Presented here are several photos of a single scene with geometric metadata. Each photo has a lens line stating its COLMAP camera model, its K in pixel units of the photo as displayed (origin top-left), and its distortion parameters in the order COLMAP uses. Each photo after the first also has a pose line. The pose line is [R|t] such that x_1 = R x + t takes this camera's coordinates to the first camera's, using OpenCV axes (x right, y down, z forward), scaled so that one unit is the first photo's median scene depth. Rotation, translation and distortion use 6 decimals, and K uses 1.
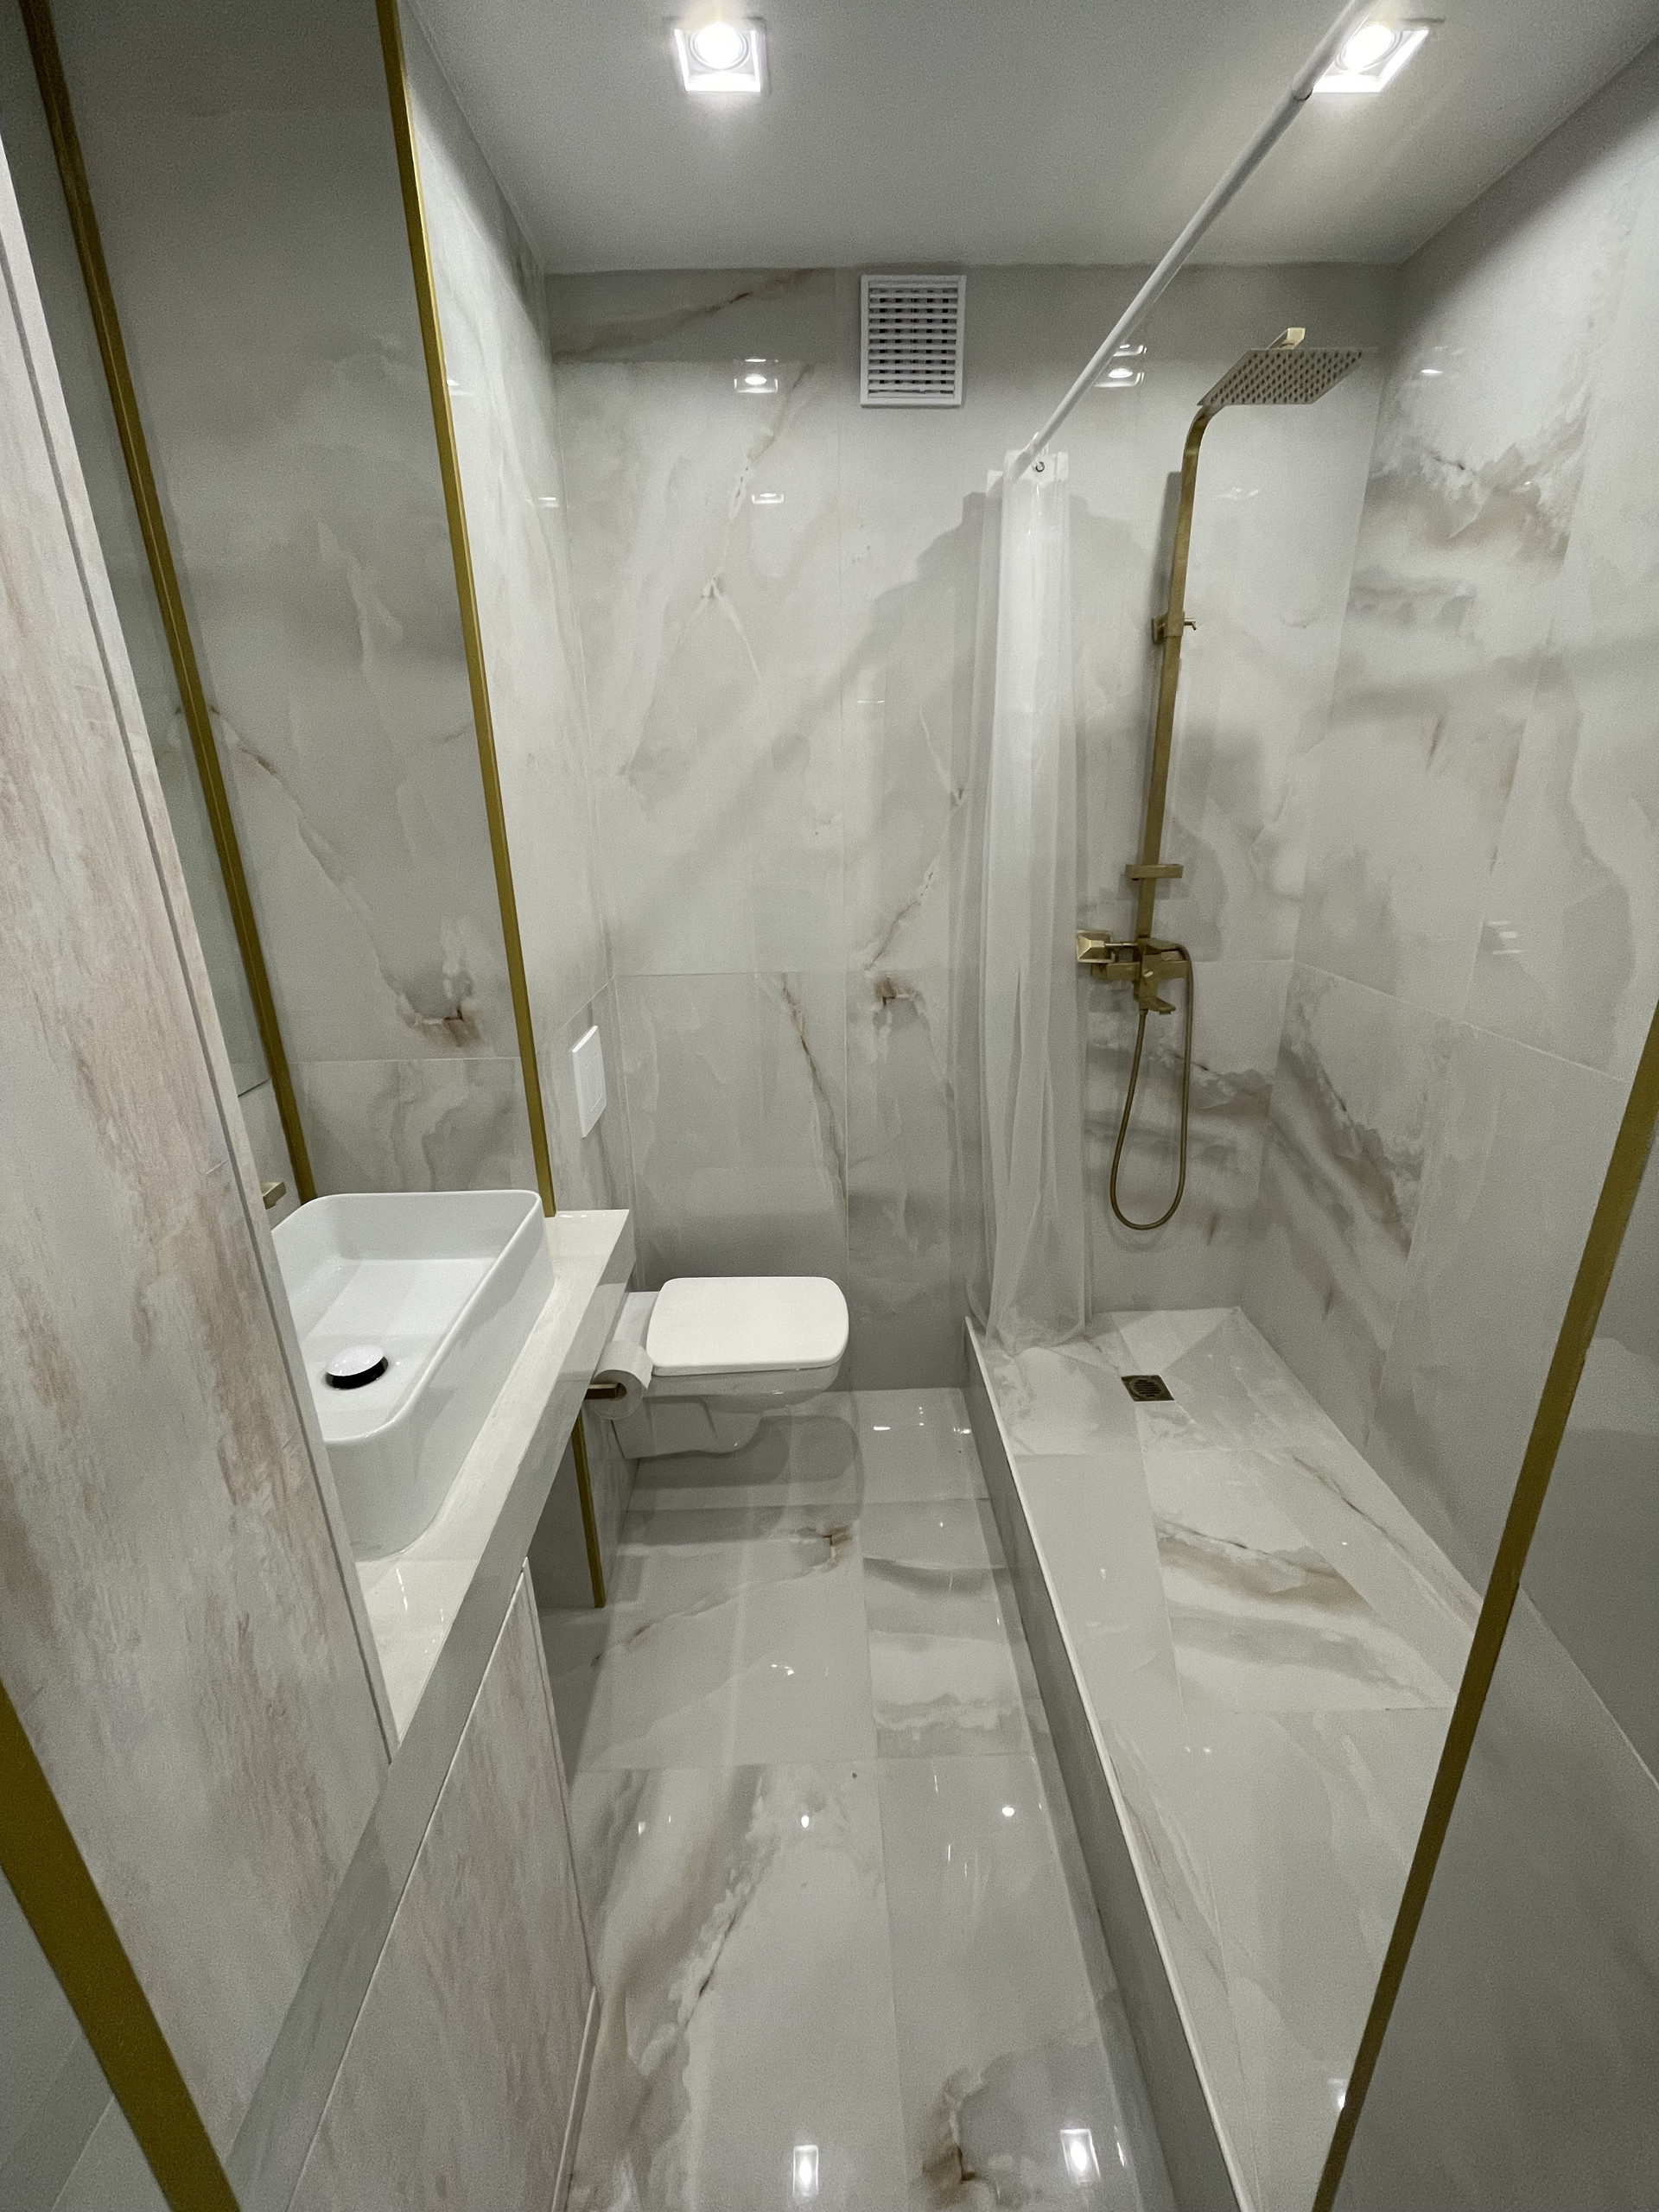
lens RADIAL K [[892.8, 0, 843.3], [0, 892.8, 1097.1], [0, 0, 1]] dist [0.002139, 0.000520]
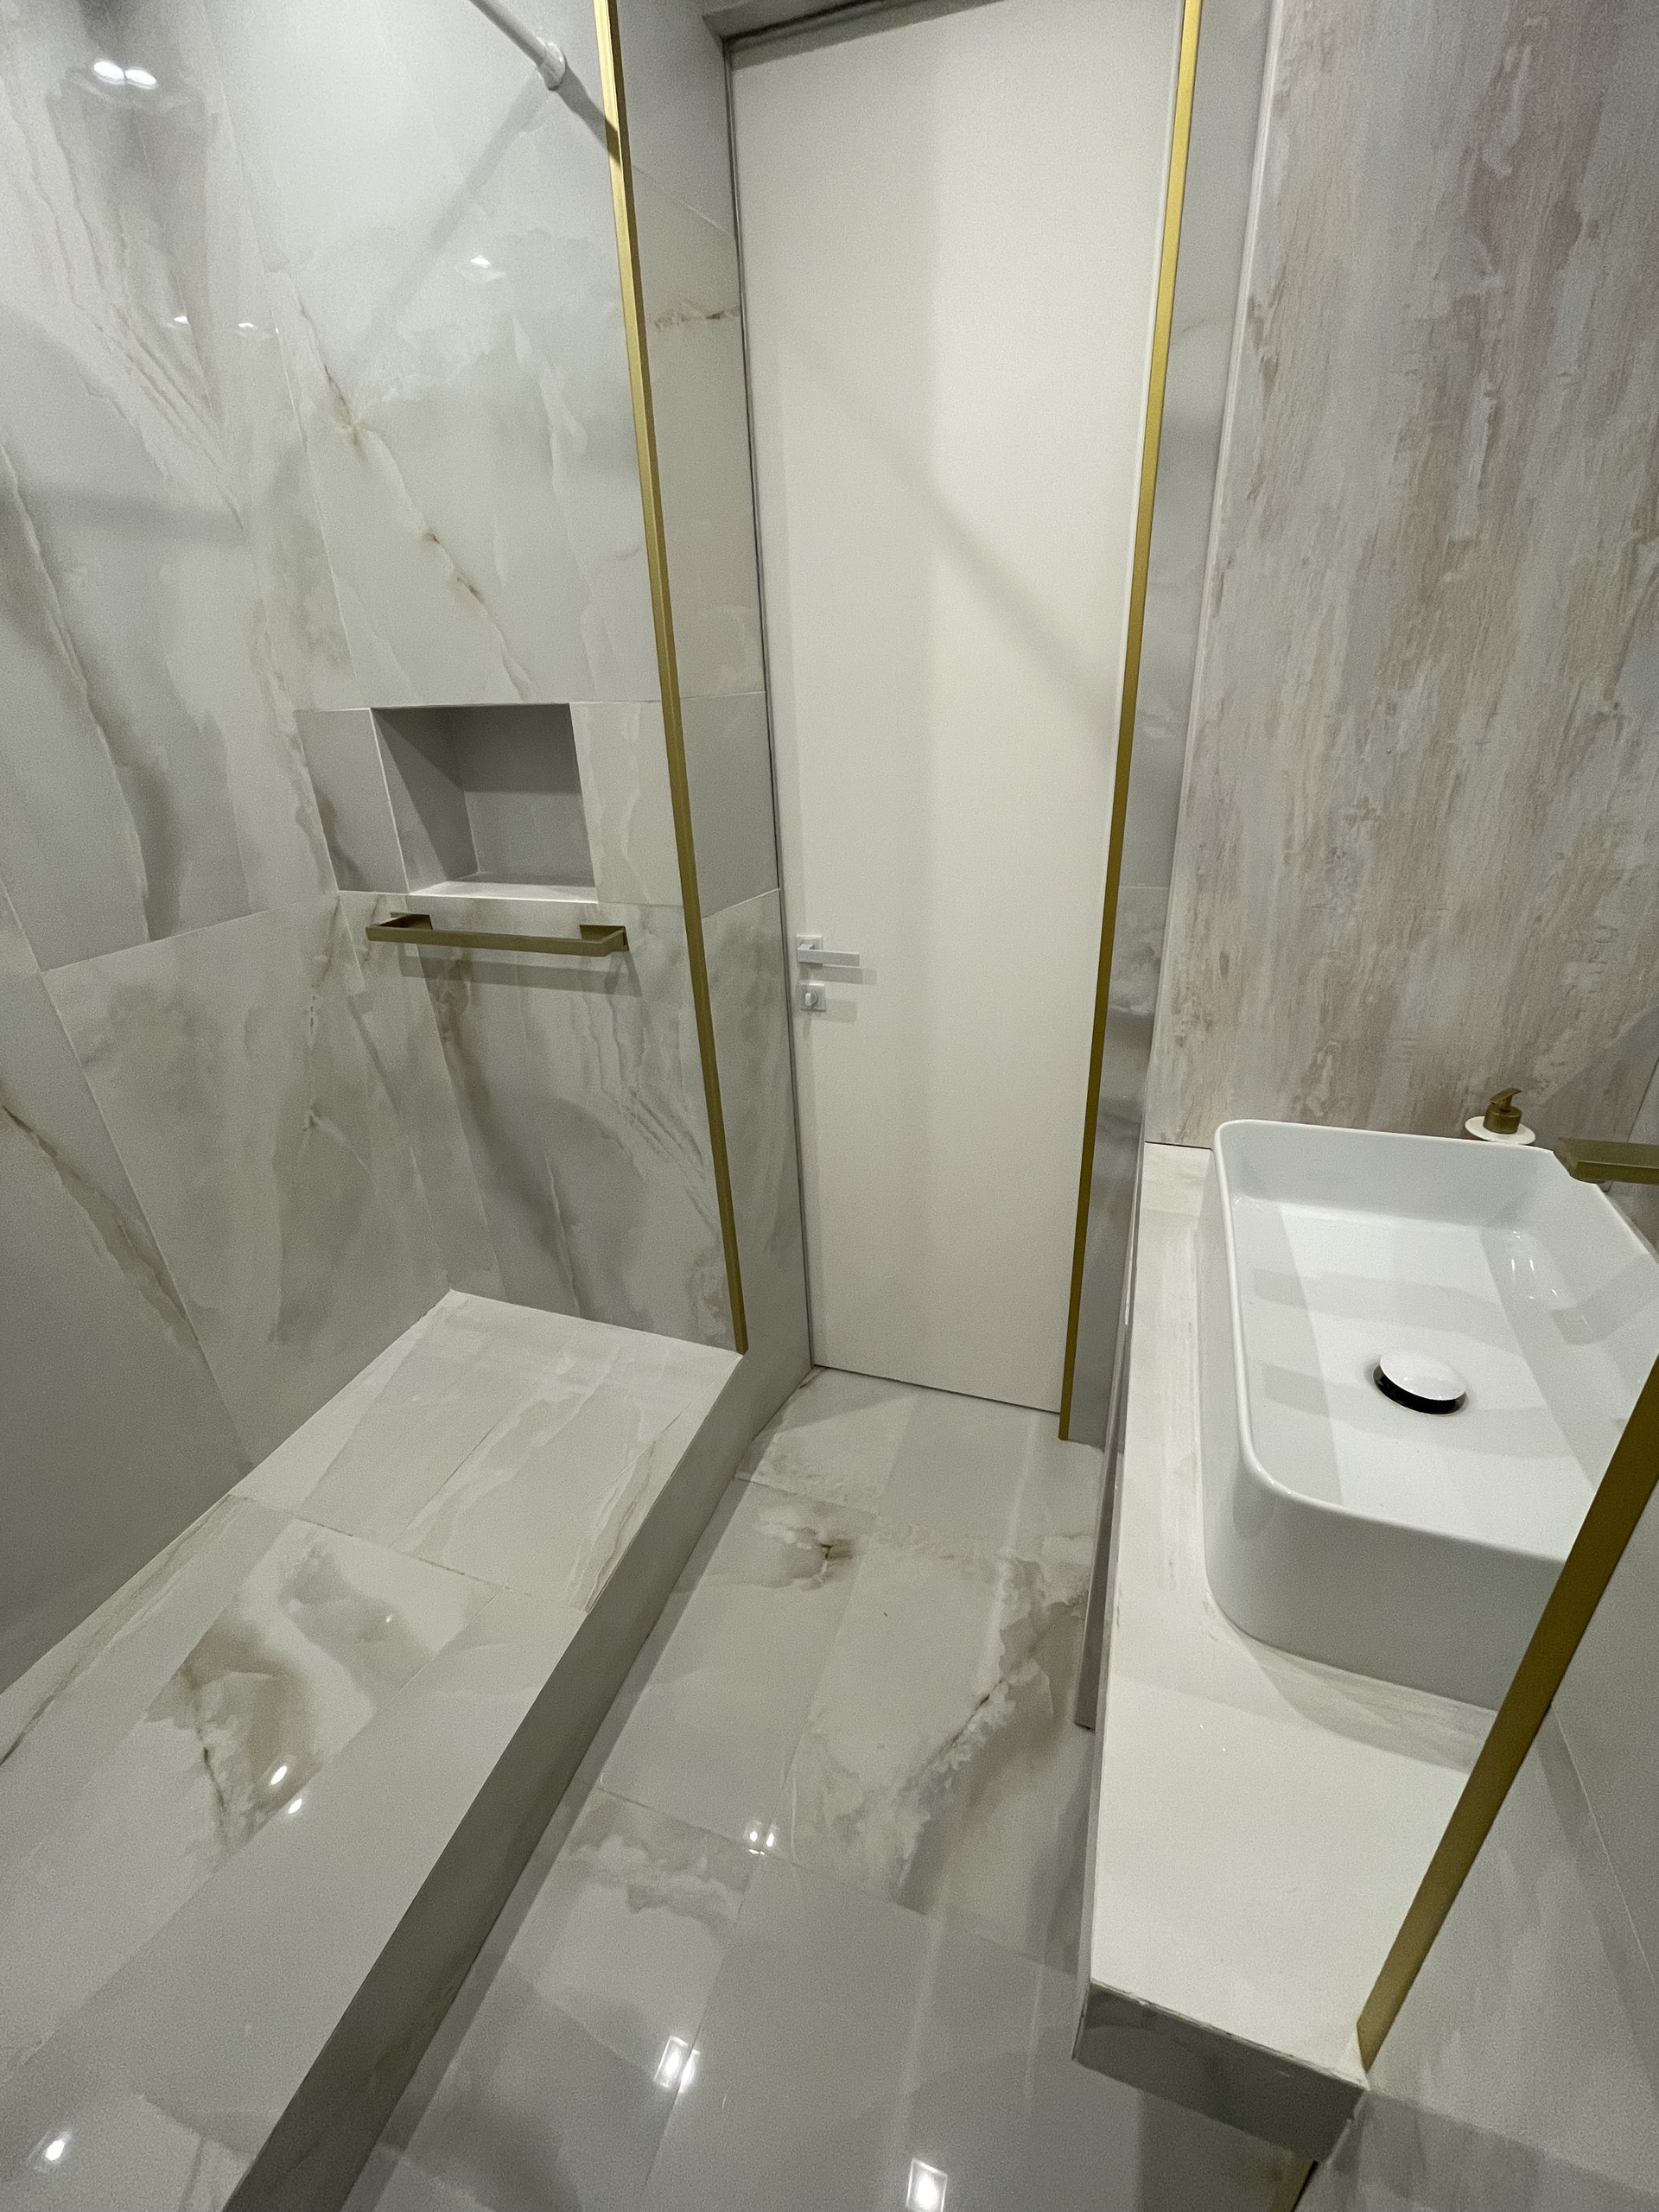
lens RADIAL K [[892.8, 0, 843.3], [0, 892.8, 1097.1], [0, 0, 1]] dist [0.002139, 0.000520]
pose [[-0.935135, -0.108864, 0.337152, -0.191203], [0.157546, 0.724585, 0.670936, -0.245488], [-0.317337, 0.680533, -0.660434, 0.852422]]
